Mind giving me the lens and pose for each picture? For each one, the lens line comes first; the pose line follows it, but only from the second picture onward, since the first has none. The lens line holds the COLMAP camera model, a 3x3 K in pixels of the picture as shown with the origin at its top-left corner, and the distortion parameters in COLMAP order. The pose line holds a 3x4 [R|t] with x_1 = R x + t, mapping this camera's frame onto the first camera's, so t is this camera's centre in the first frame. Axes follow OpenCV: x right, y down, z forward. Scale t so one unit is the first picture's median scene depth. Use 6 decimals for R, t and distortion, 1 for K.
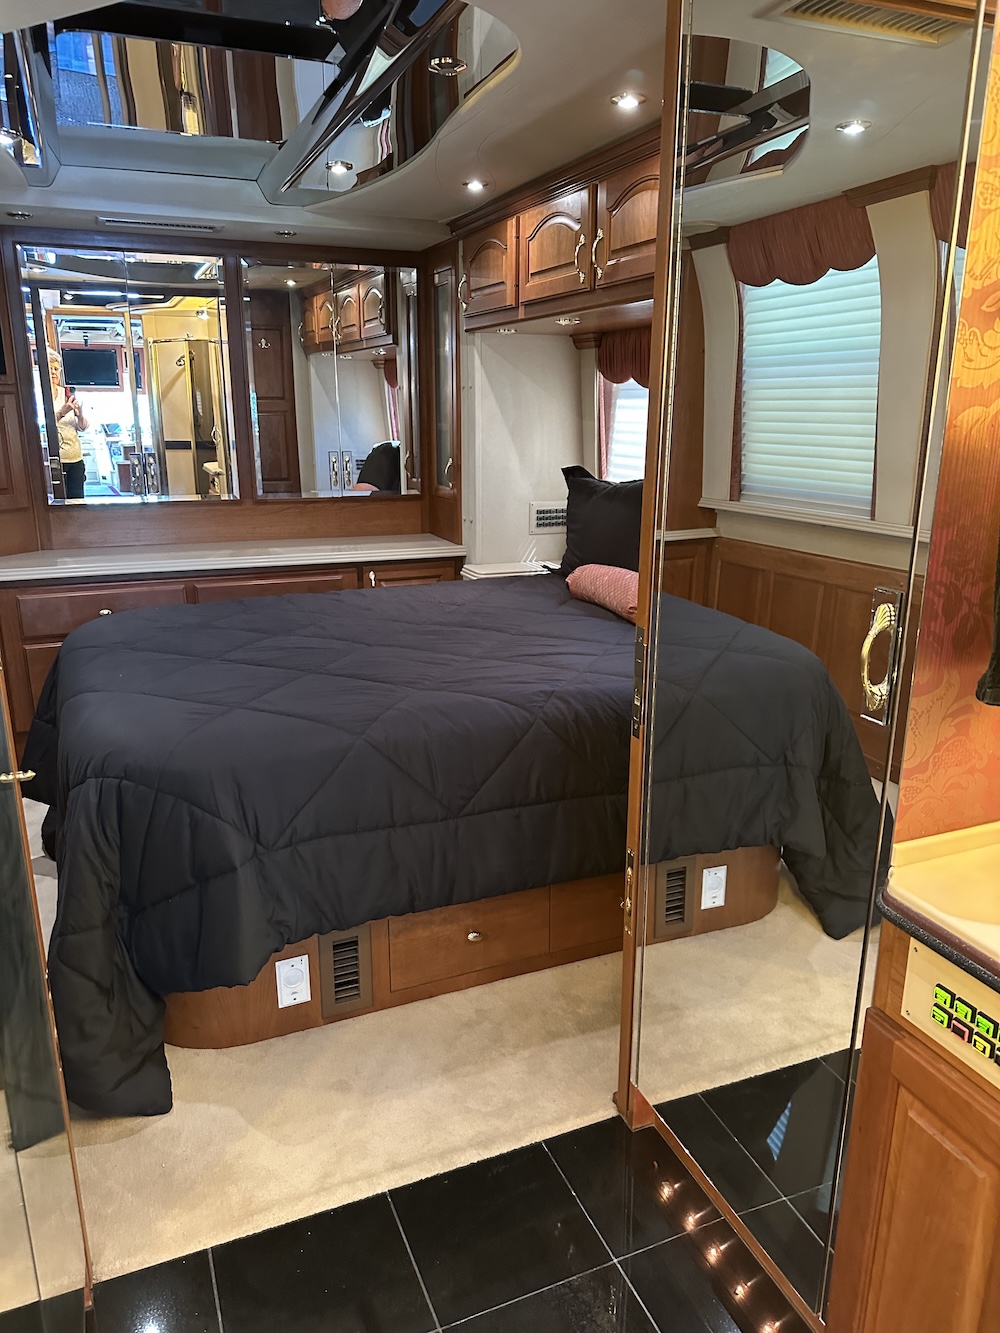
lens RADIAL K [[939.1, 0, 520.5], [0, 939.1, 676.2], [0, 0, 1]] dist [0.102329, -0.166402]
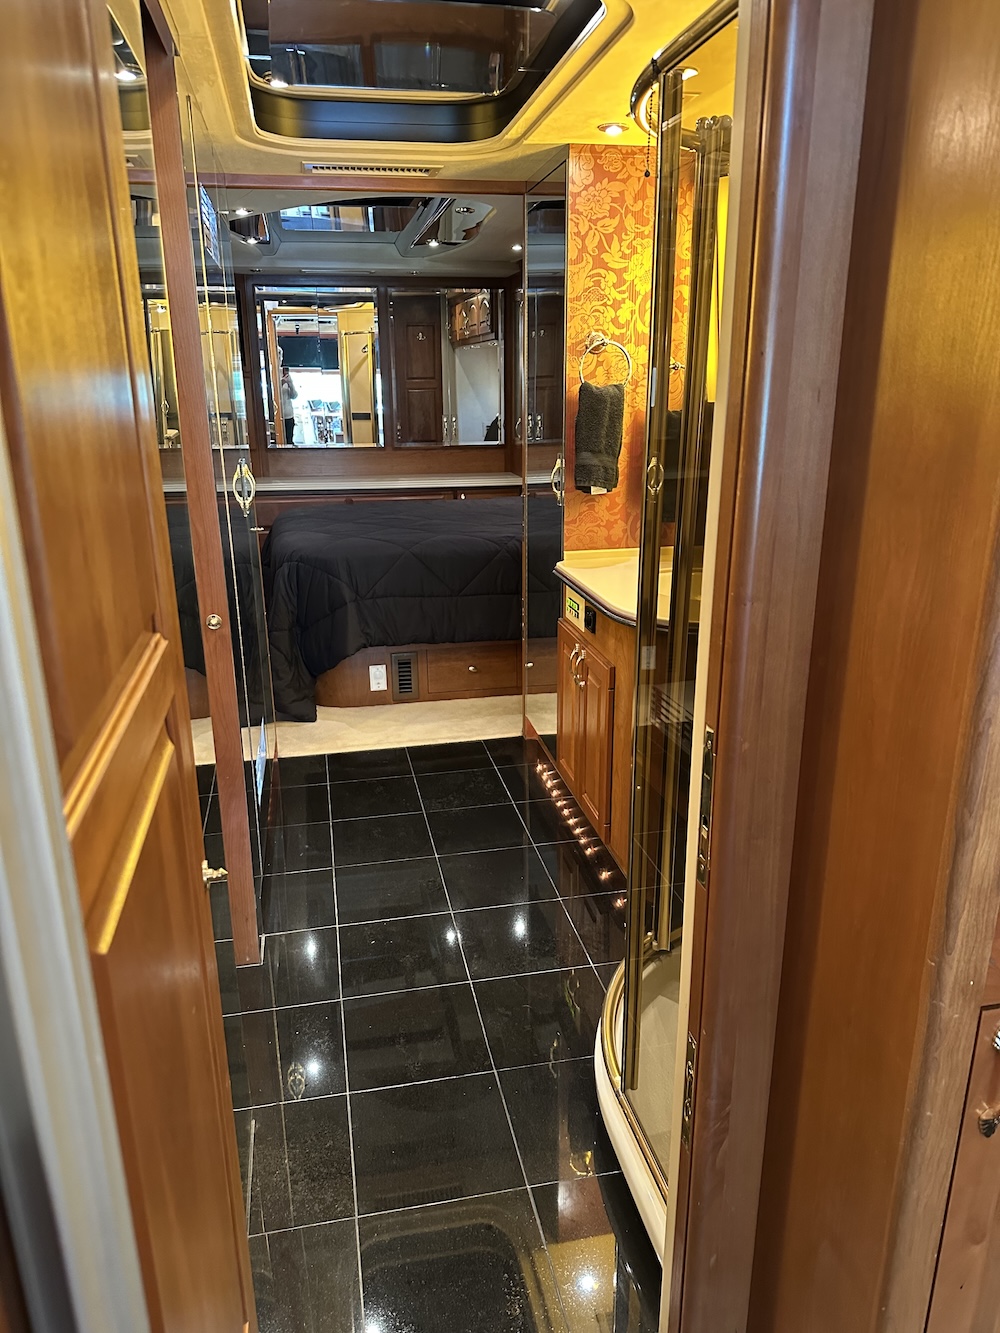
lens RADIAL K [[939.1, 0, 520.5], [0, 939.1, 676.2], [0, 0, 1]] dist [0.102329, -0.166402]
pose [[0.981428, 0.046673, -0.186068, 0.423823], [-0.042035, 0.998701, 0.028791, 0.248078], [0.187170, -0.020435, 0.982115, -0.886323]]
